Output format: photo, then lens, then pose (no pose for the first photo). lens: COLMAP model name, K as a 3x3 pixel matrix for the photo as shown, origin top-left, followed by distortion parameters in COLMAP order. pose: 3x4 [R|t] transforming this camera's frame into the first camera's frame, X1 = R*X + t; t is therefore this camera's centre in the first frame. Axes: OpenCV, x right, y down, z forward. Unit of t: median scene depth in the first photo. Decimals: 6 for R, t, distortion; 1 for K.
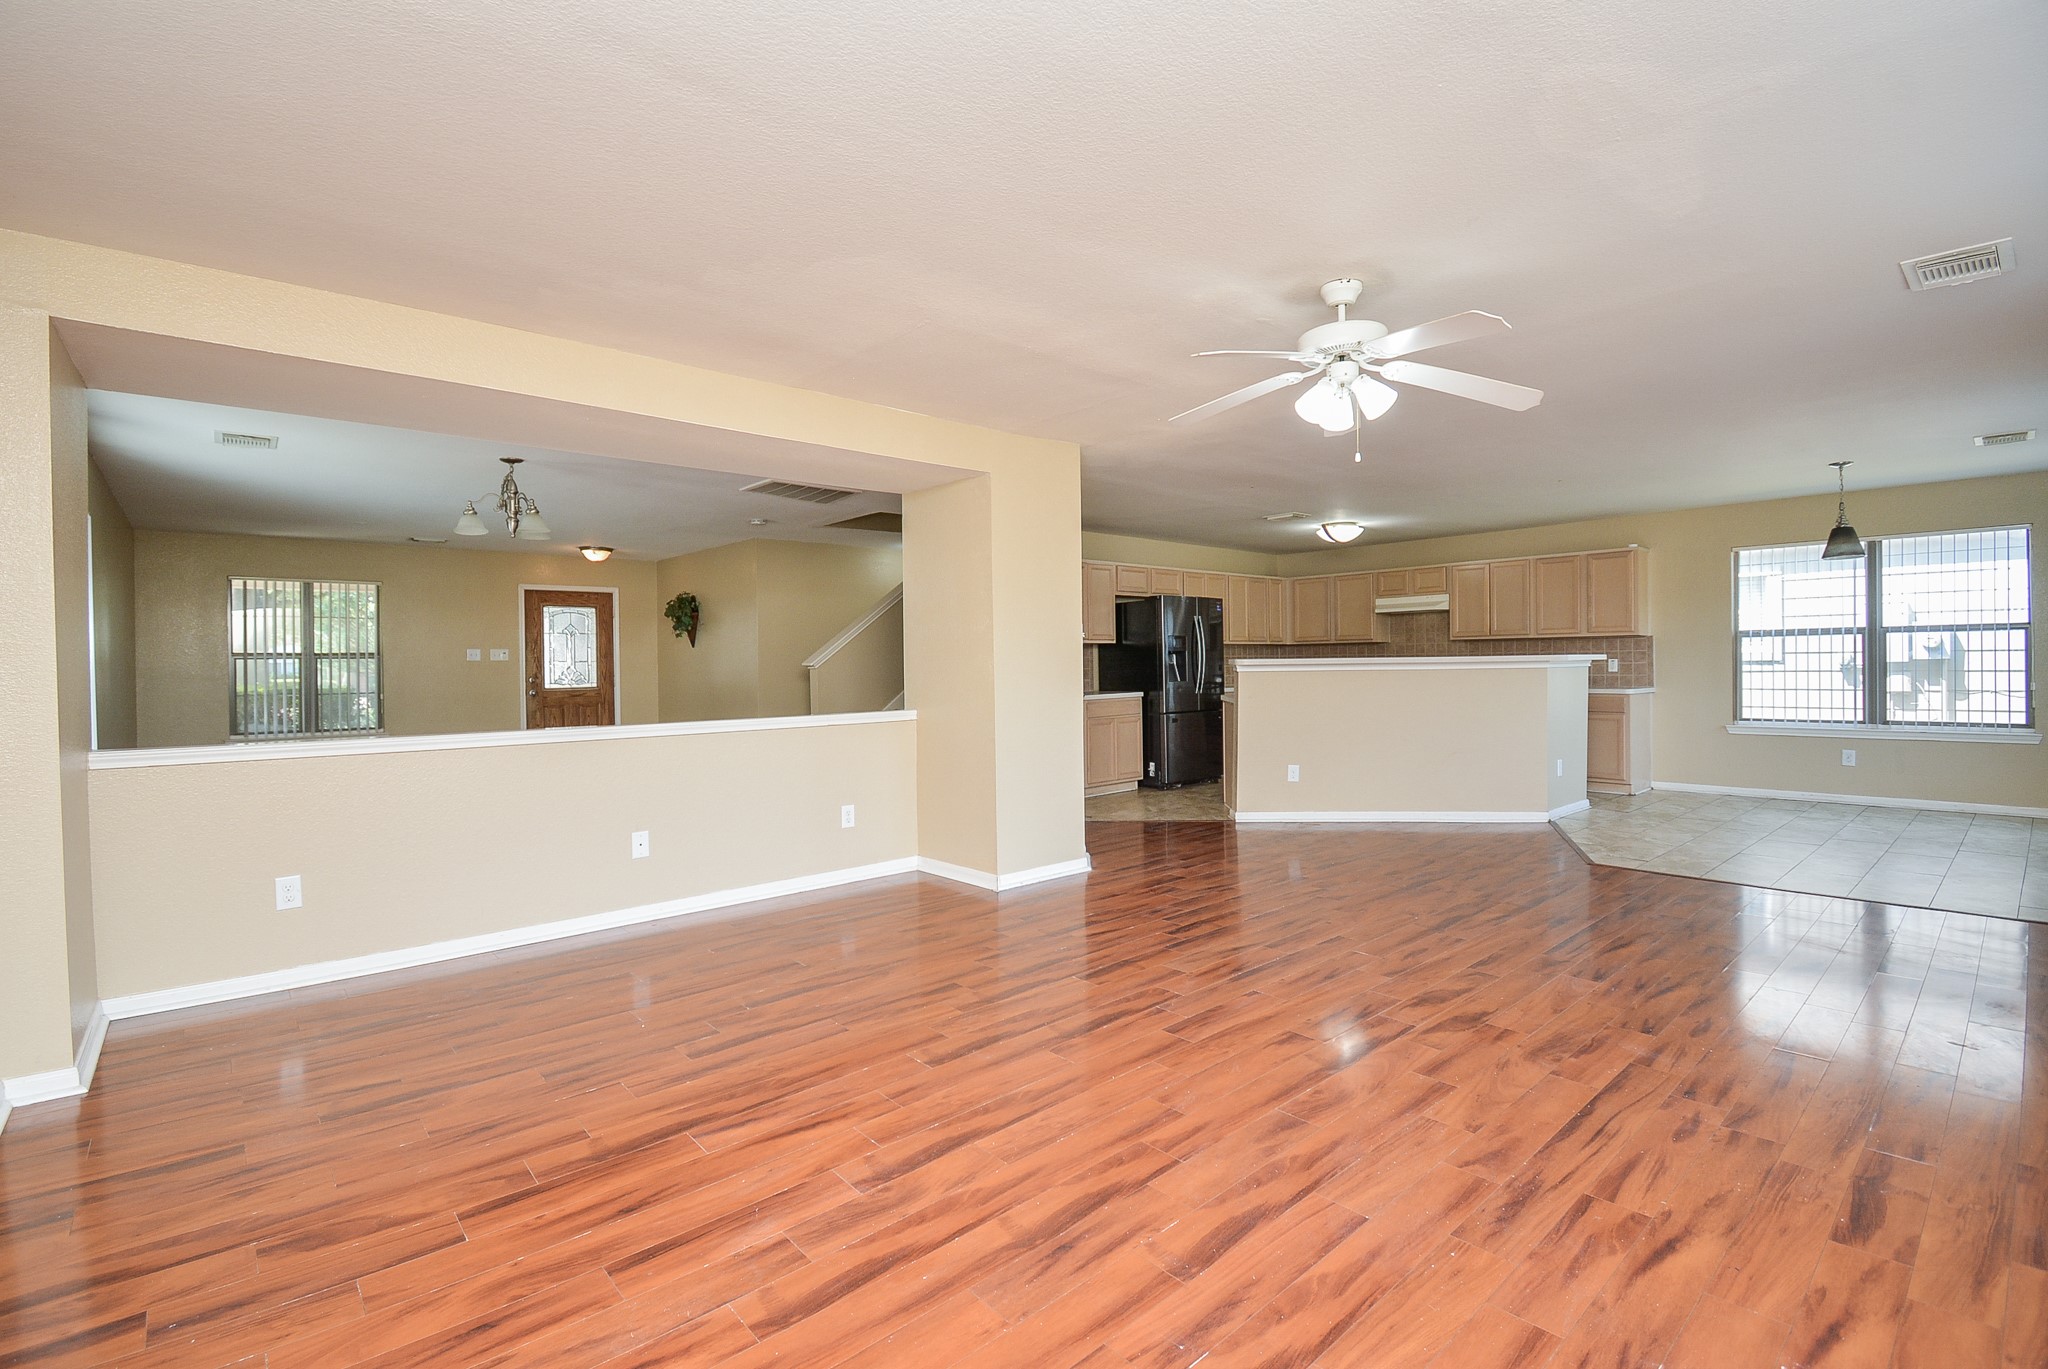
lens RADIAL K [[930.2, 0, 1014.6], [0, 930.2, 669.5], [0, 0, 1]] dist [-0.002517, -0.000379]
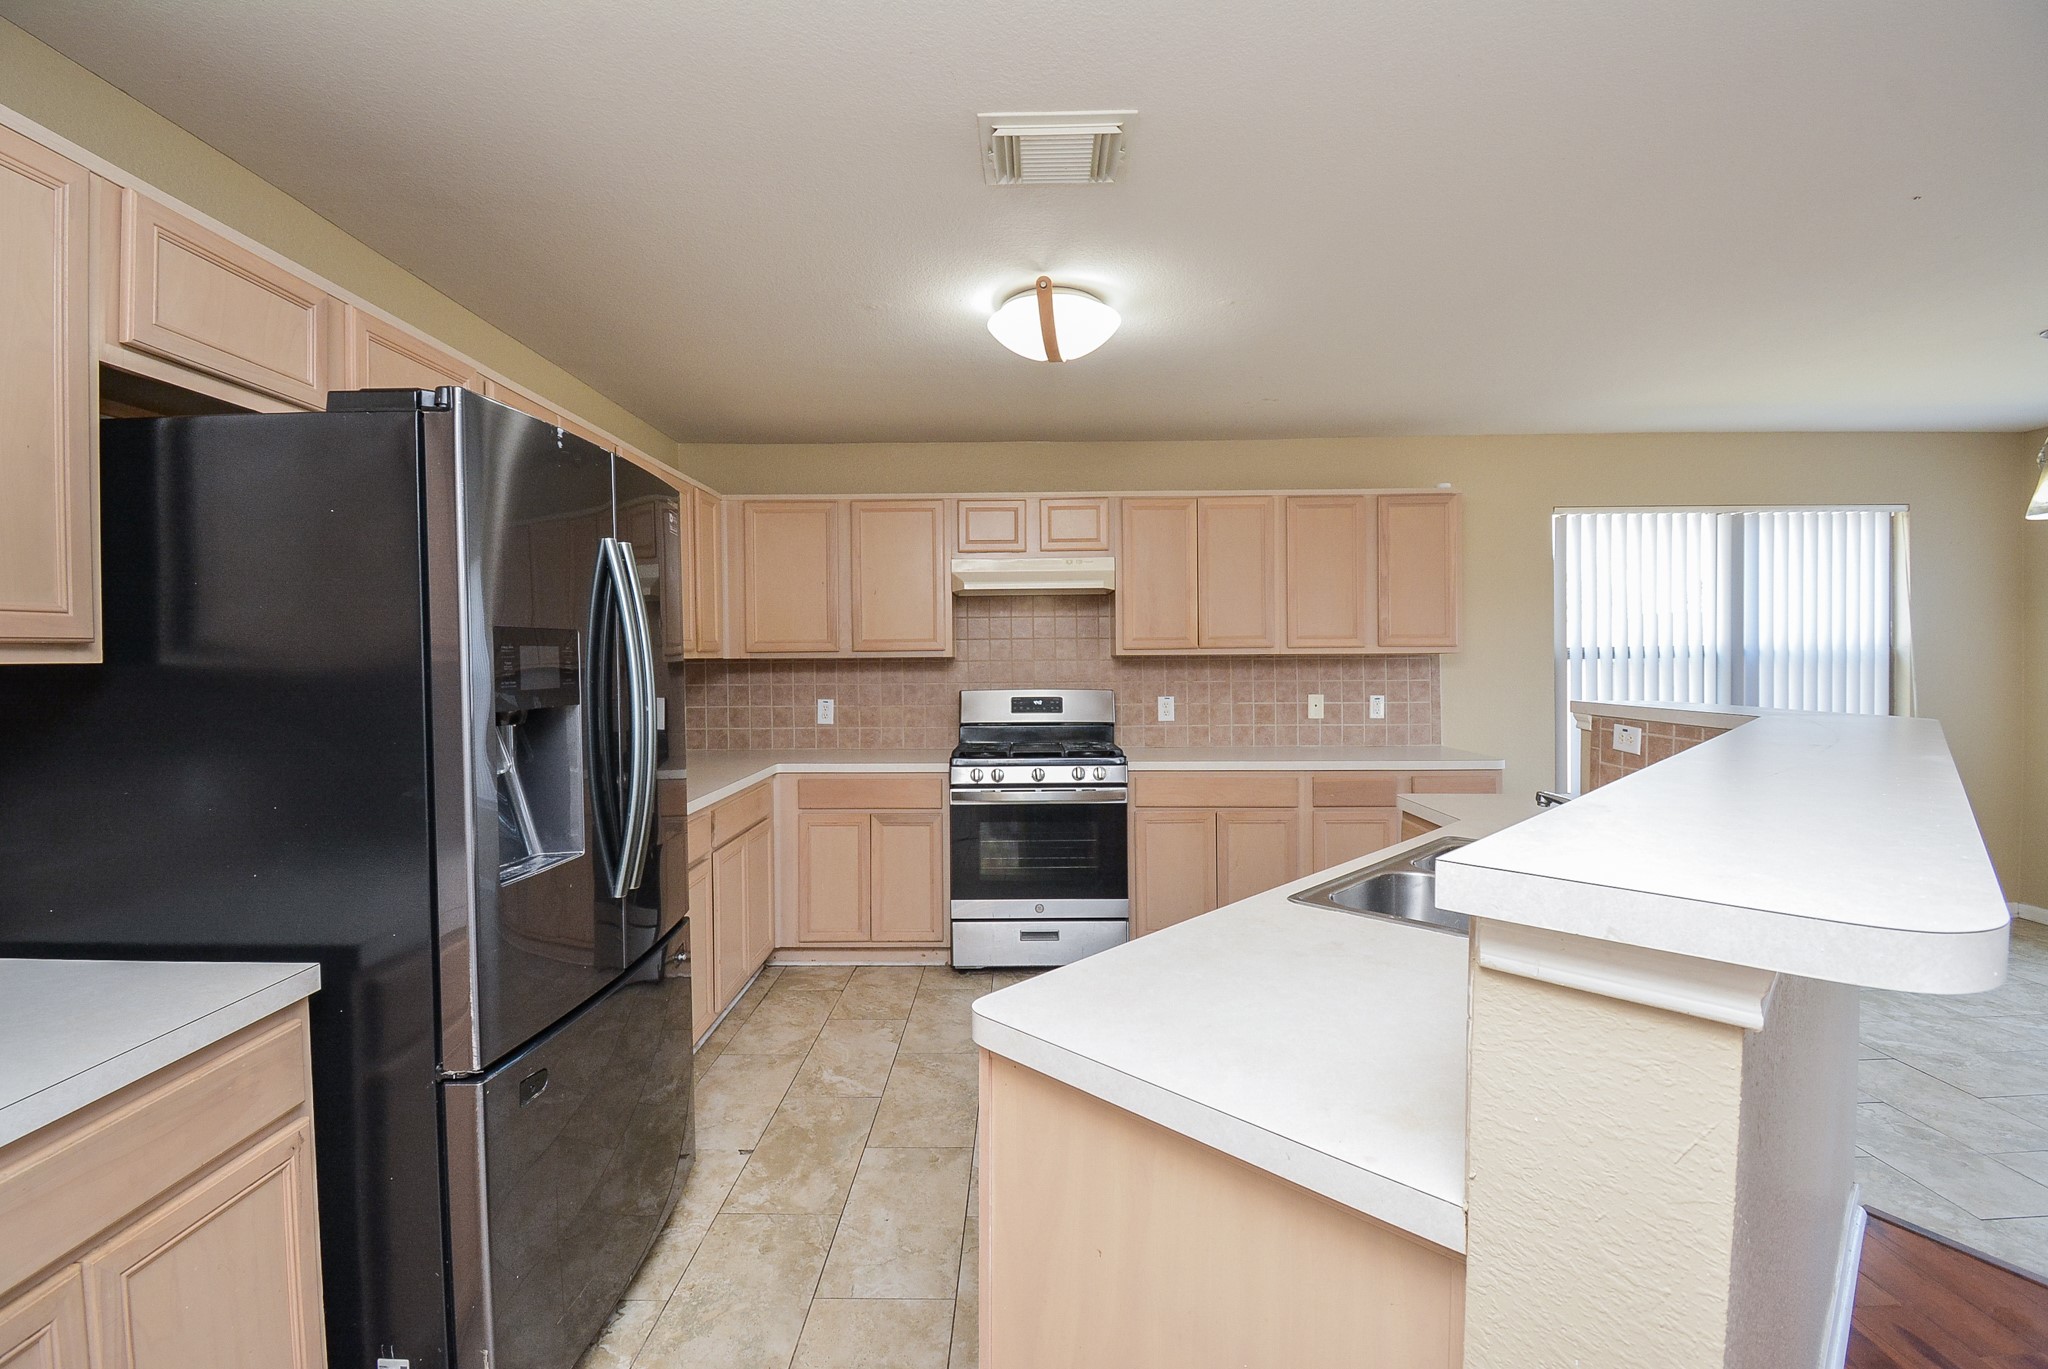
lens RADIAL K [[930.2, 0, 1014.6], [0, 930.2, 669.5], [0, 0, 1]] dist [-0.002517, -0.000379]
pose [[0.667555, -0.004375, 0.744547, 0.098444], [0.003939, 0.999989, 0.002344, -0.028539], [-0.744550, 0.001368, 0.667566, 0.798472]]
